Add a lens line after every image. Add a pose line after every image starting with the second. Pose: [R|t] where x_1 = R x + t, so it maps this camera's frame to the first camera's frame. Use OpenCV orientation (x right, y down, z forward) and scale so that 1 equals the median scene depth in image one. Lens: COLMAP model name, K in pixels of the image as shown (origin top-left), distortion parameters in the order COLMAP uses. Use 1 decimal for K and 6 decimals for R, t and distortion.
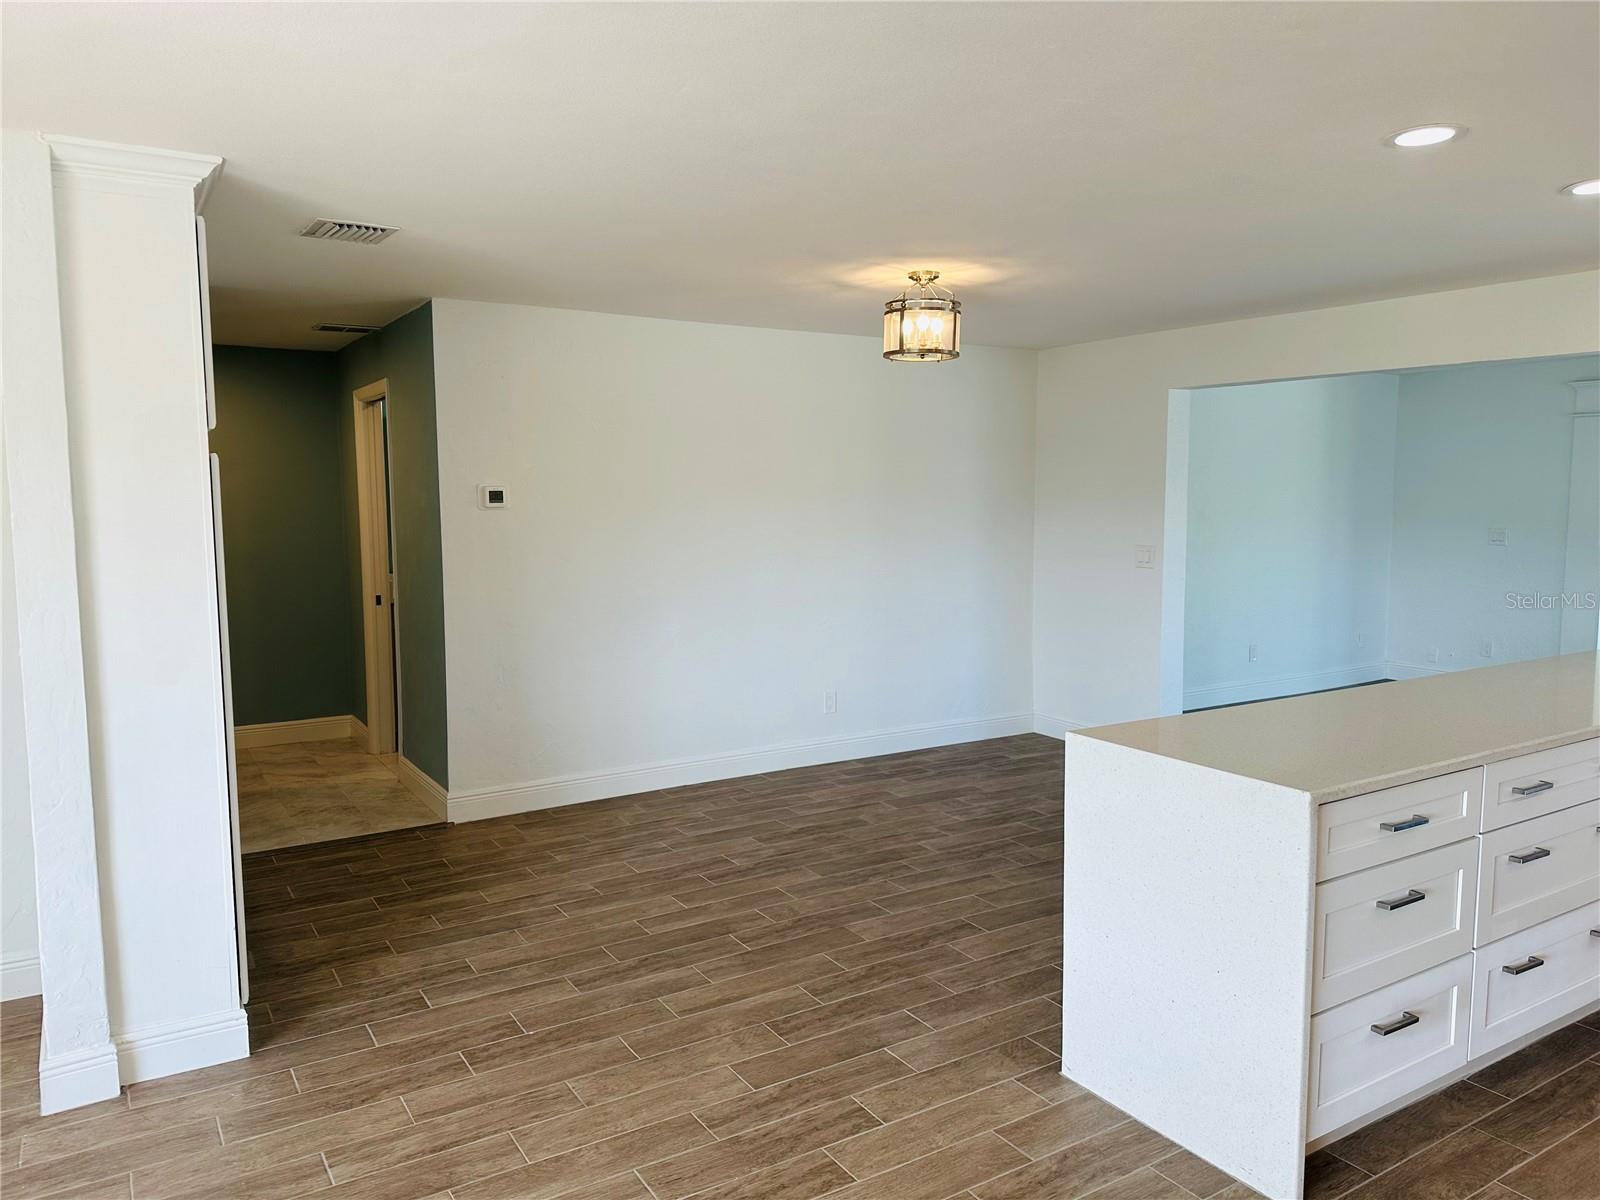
lens RADIAL K [[1124.7, 0, 795.5], [0, 1124.7, 583.3], [0, 0, 1]] dist [0.087379, -0.086986]
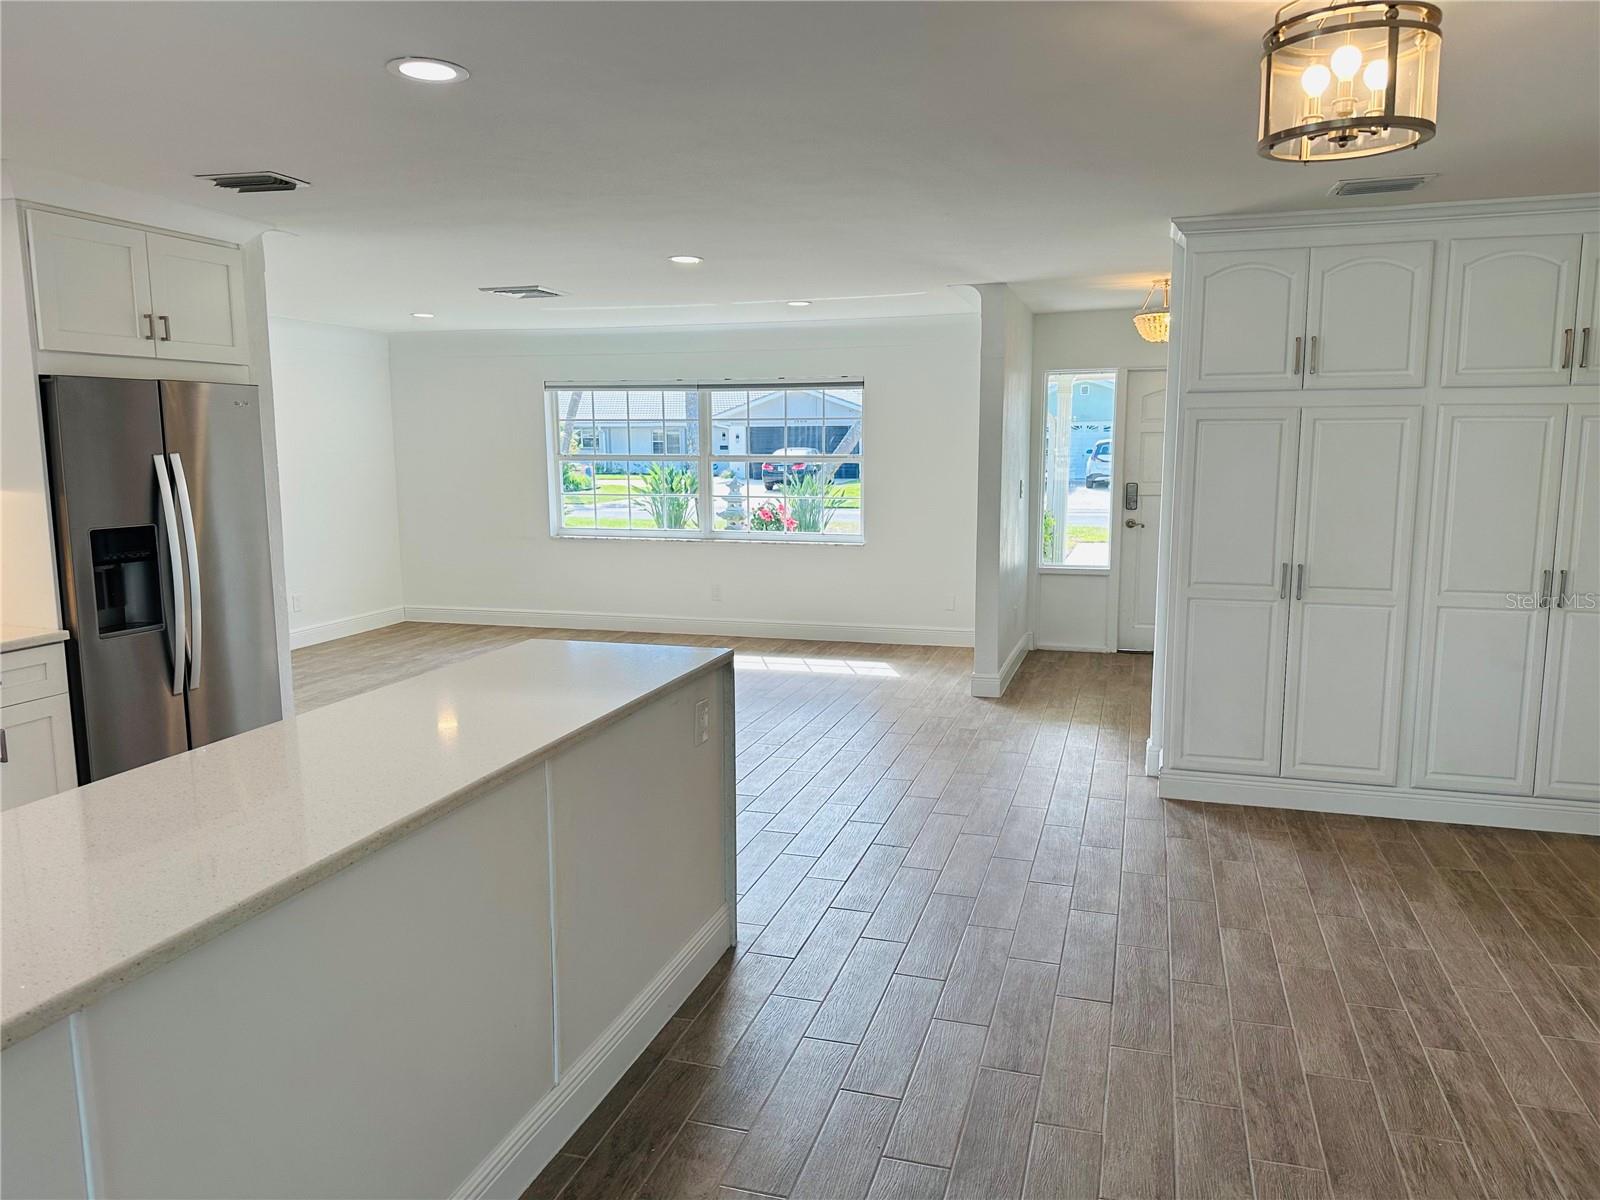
lens RADIAL K [[1119.8, 0, 803.1], [0, 1119.8, 597.6], [0, 0, 1]] dist [0.075945, -0.111114]
pose [[-0.757164, 0.100907, -0.645384, 0.613478], [-0.046253, 0.977235, 0.207056, -0.107023], [0.651585, 0.186627, -0.735260, 1.261409]]
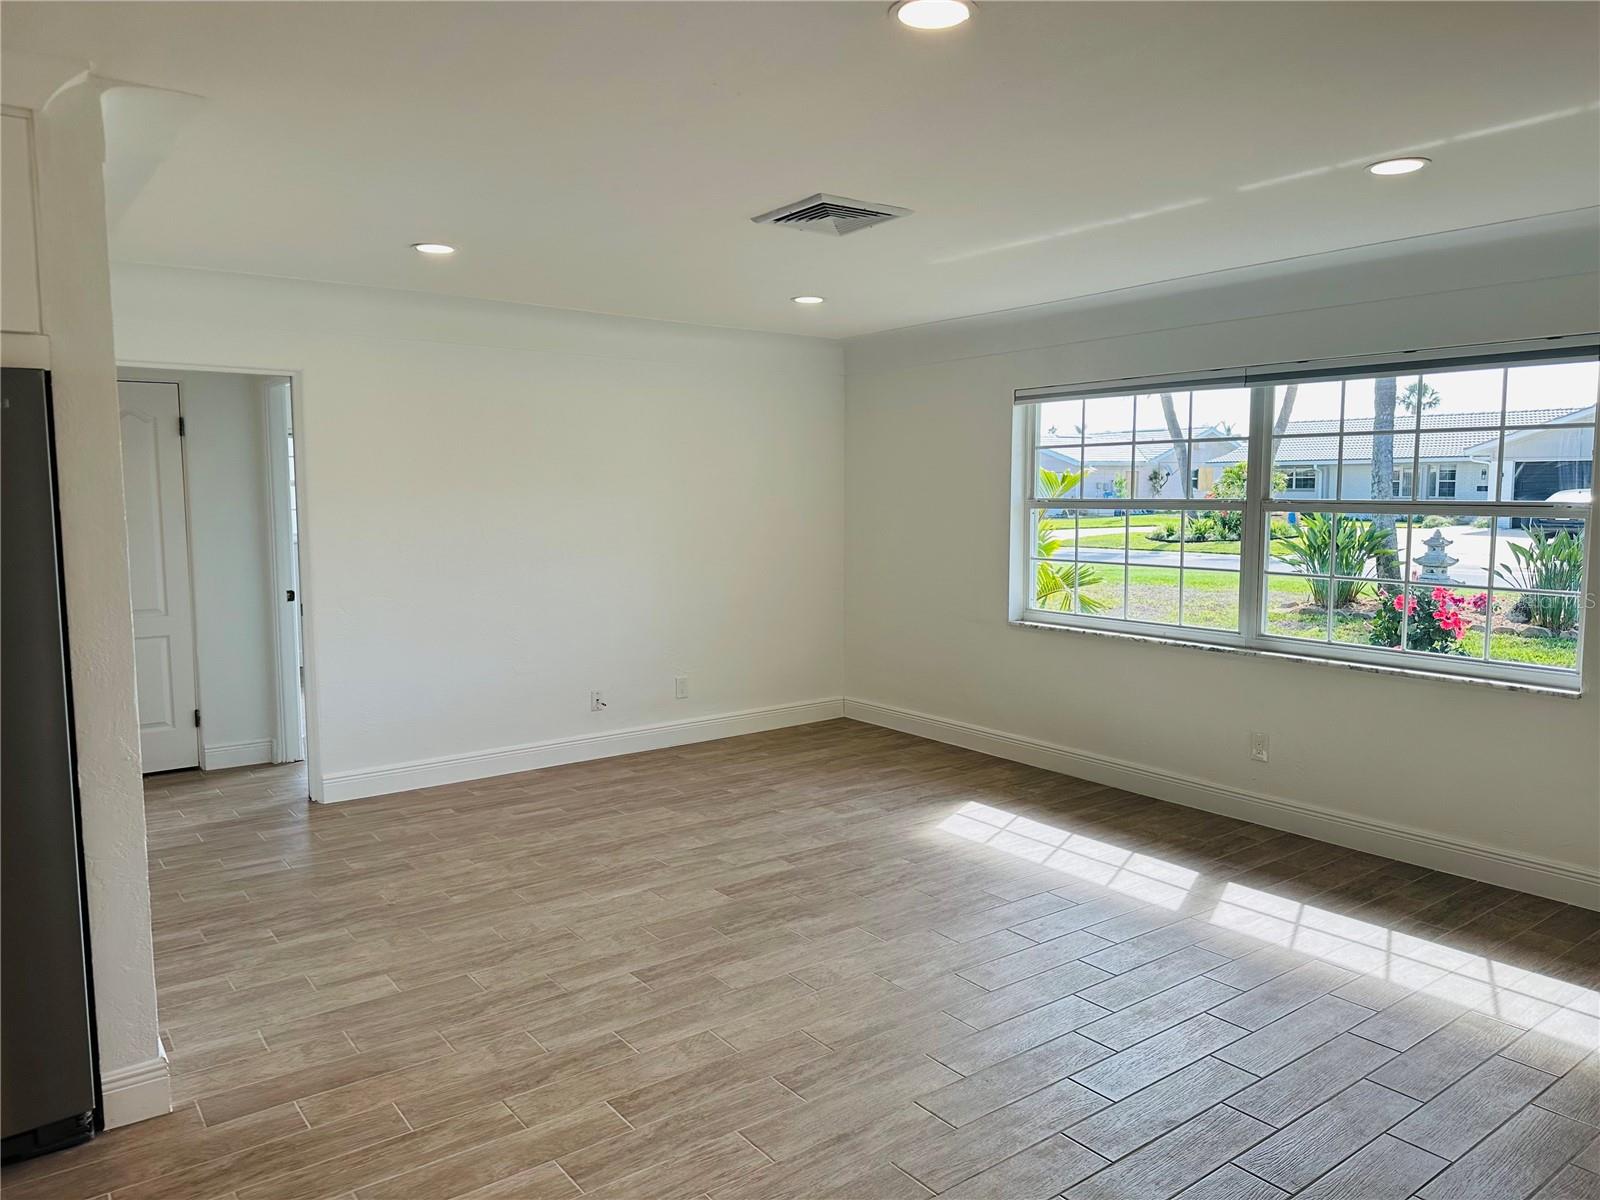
lens RADIAL K [[1119.8, 0, 803.1], [0, 1119.8, 597.6], [0, 0, 1]] dist [0.075945, -0.111114]
pose [[-0.996167, 0.017691, -0.085659, -0.022711], [0.001441, 0.982520, 0.186153, -0.048643], [0.087455, 0.185316, -0.978780, 0.715098]]
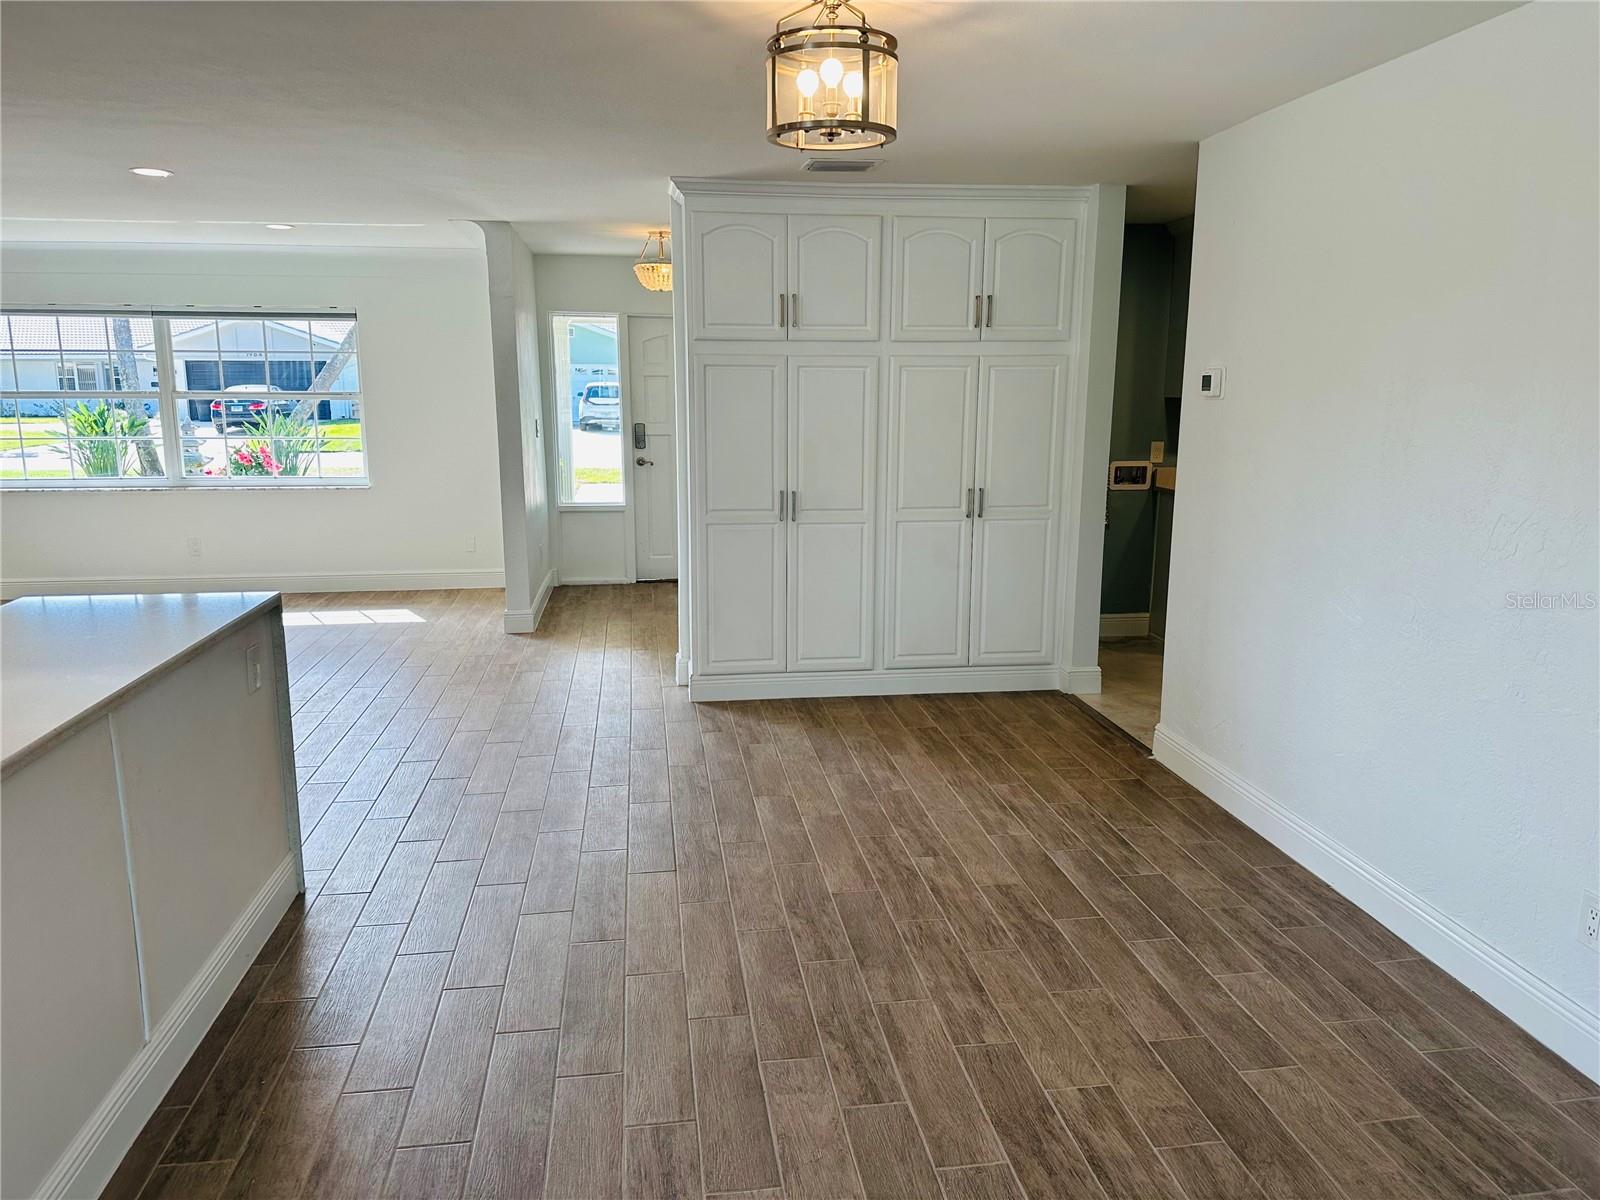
lens RADIAL K [[1113.9, 0, 794.4], [0, 1113.9, 592.9], [0, 0, 1]] dist [0.178152, -0.259867]
pose [[-0.410565, 0.173373, -0.895197, 0.696593], [-0.077819, 0.971514, 0.223843, -0.106588], [0.908504, 0.161565, -0.385378, 1.273805]]
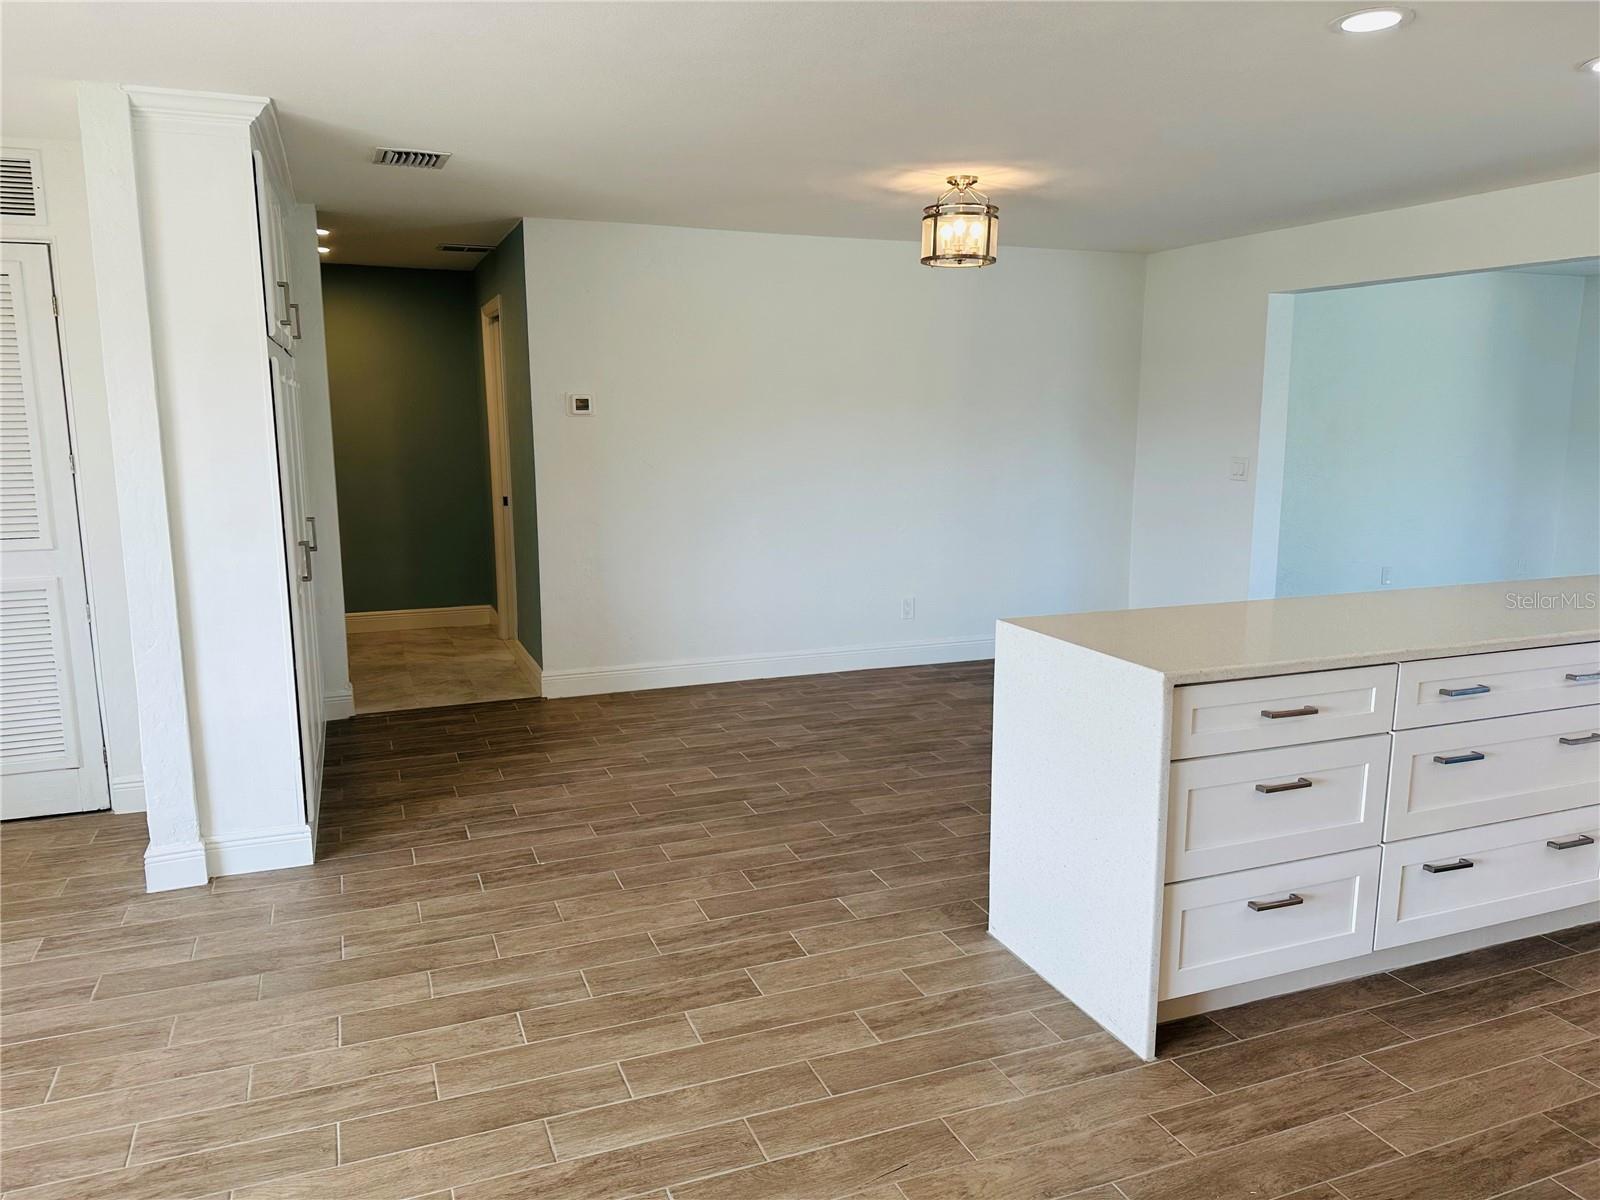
lens RADIAL K [[1113.9, 0, 794.4], [0, 1113.9, 592.9], [0, 0, 1]] dist [0.178152, -0.259867]
pose [[0.983491, 0.033543, -0.177820, 0.160438], [-0.019864, 0.996743, 0.078153, 0.018241], [0.179862, -0.073330, 0.980955, -0.046707]]
